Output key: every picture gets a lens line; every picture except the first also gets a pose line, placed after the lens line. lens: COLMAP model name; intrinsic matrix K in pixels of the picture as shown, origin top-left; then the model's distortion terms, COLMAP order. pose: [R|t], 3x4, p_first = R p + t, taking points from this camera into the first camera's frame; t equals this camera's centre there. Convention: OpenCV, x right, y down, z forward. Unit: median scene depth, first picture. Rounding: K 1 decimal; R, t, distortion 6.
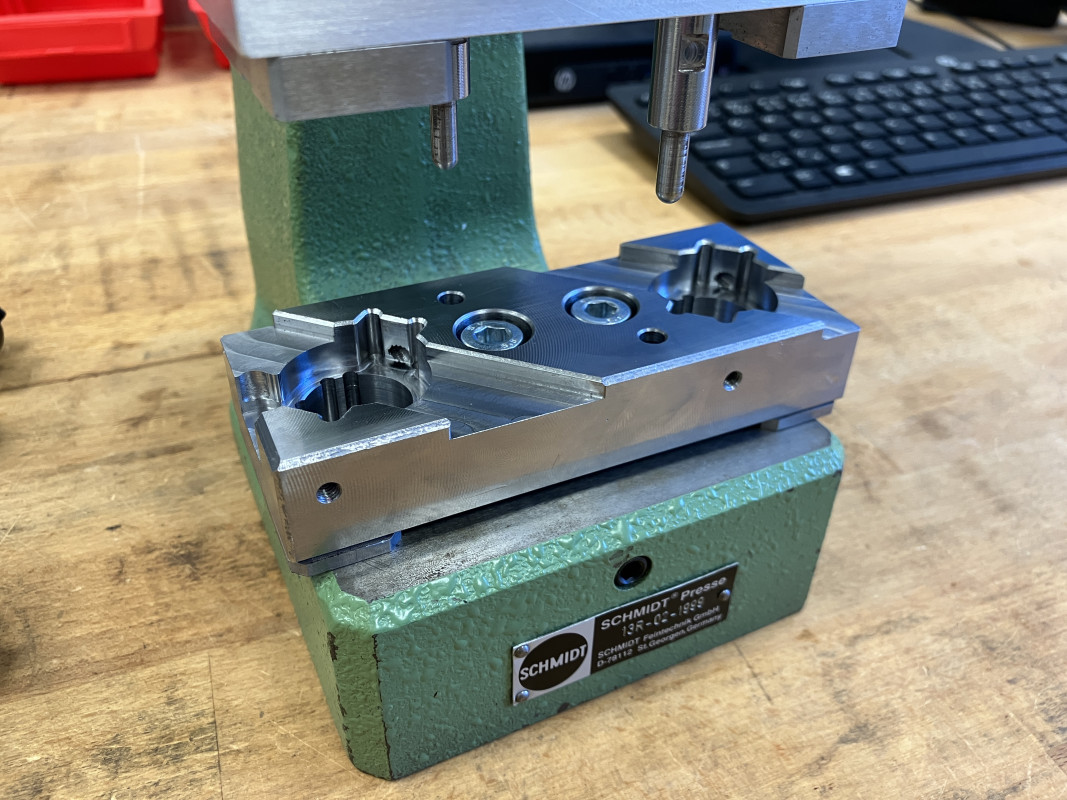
lens RADIAL K [[873.2, 0, 532.7], [0, 873.2, 403.7], [0, 0, 1]] dist [-0.045298, 0.001207]
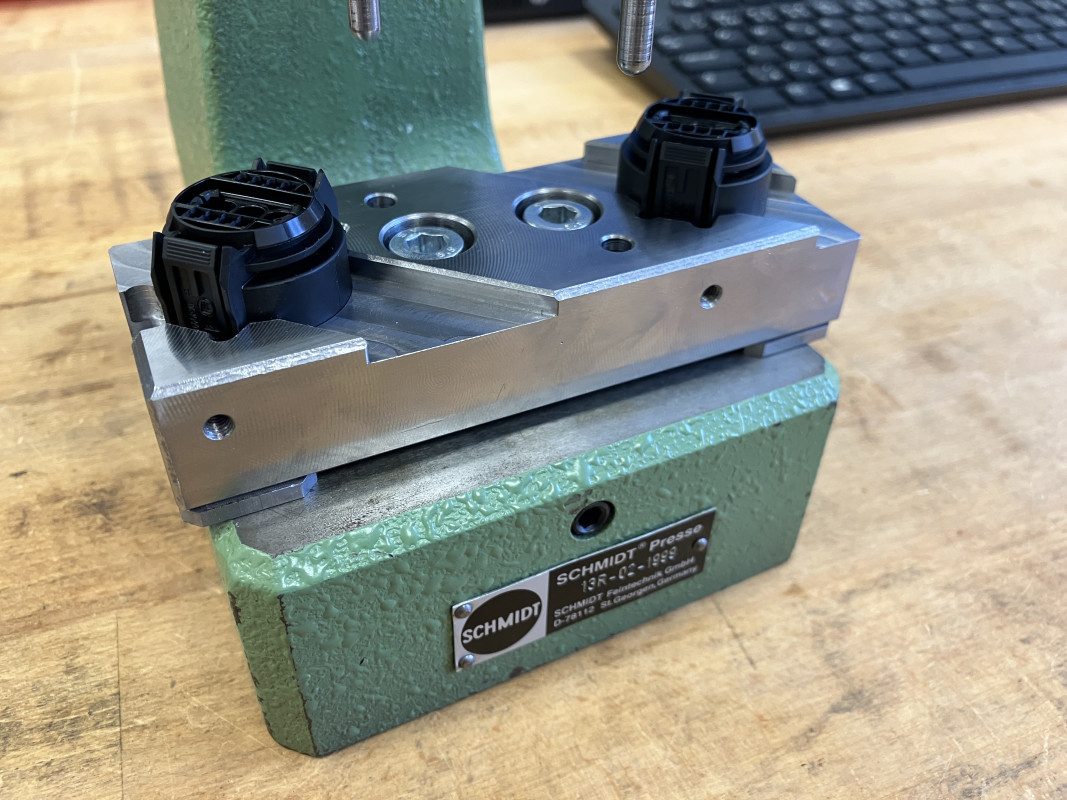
lens RADIAL K [[873.2, 0, 536.1], [0, 873.2, 397.7], [0, 0, 1]] dist [-0.045298, 0.001207]
pose [[0.999916, -0.004494, 0.012194, 0.043818], [0.003866, 0.998689, 0.051046, 0.026050], [-0.012407, -0.050995, 0.998622, 0.134338]]
